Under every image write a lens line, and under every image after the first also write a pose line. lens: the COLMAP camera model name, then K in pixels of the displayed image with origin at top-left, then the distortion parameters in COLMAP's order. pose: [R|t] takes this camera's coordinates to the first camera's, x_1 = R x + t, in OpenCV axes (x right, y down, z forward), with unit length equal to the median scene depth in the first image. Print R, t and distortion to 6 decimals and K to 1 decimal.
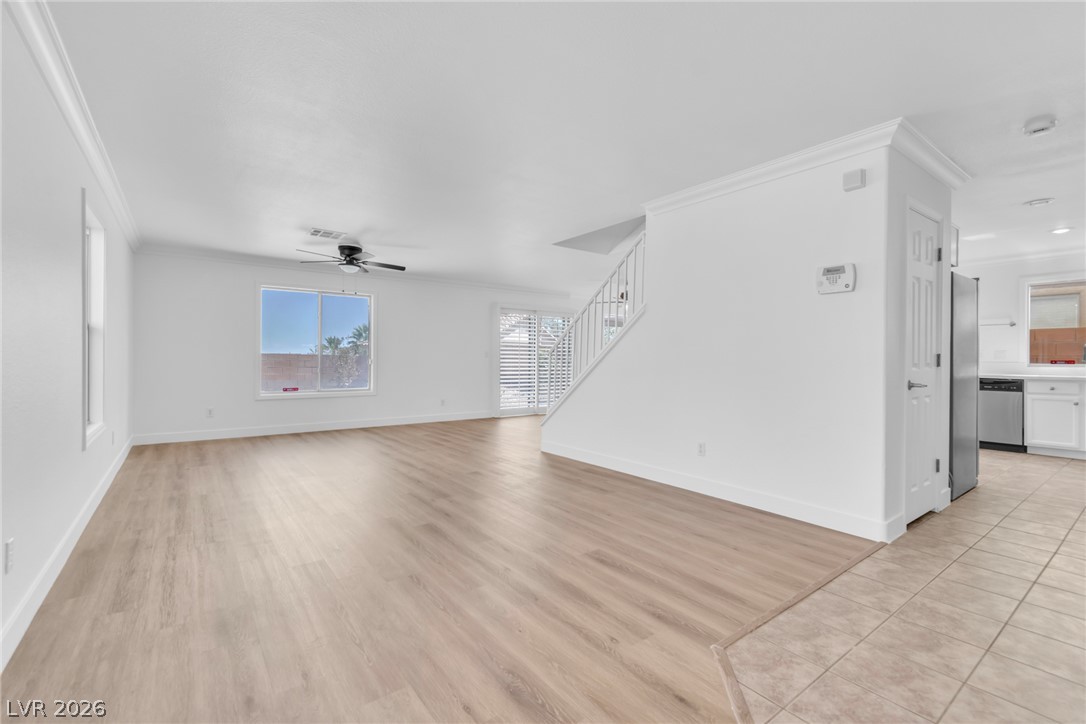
lens RADIAL K [[483.6, 0, 532.3], [0, 483.6, 362.3], [0, 0, 1]] dist [0.007837, -0.003166]
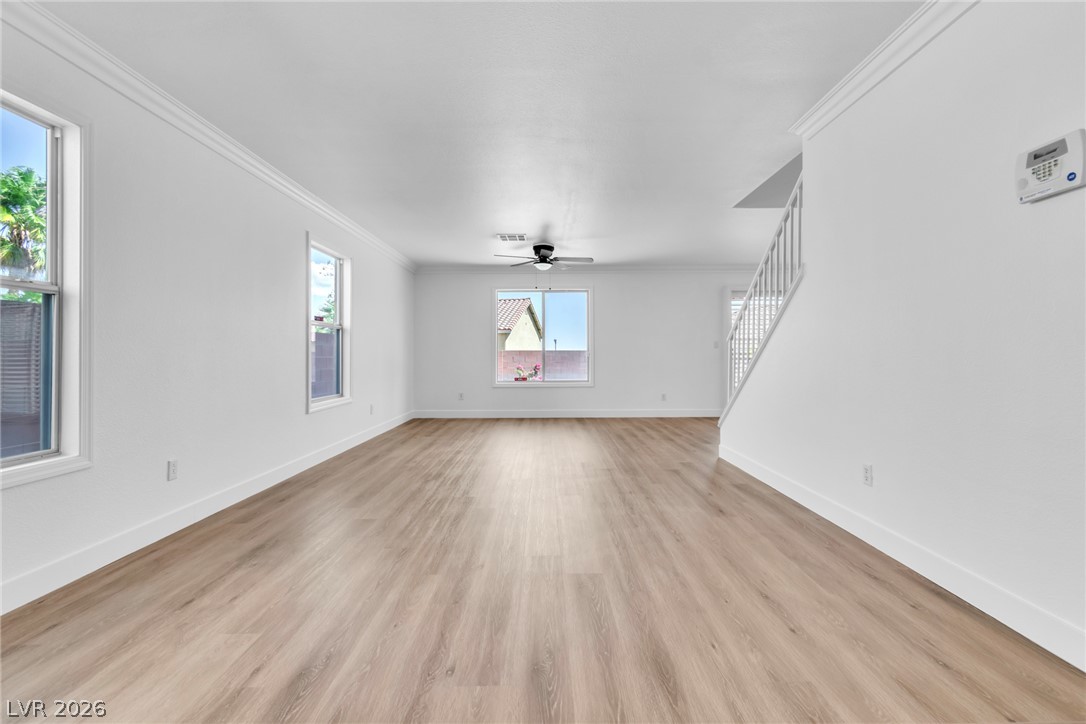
lens RADIAL K [[483.6, 0, 534.7], [0, 483.6, 350.4], [0, 0, 1]] dist [0.007837, -0.003166]
pose [[0.801303, -0.015031, -0.598070, 0.383888], [0.003764, 0.999791, -0.020085, 0.022740], [0.598247, 0.013843, 0.801192, 0.205798]]
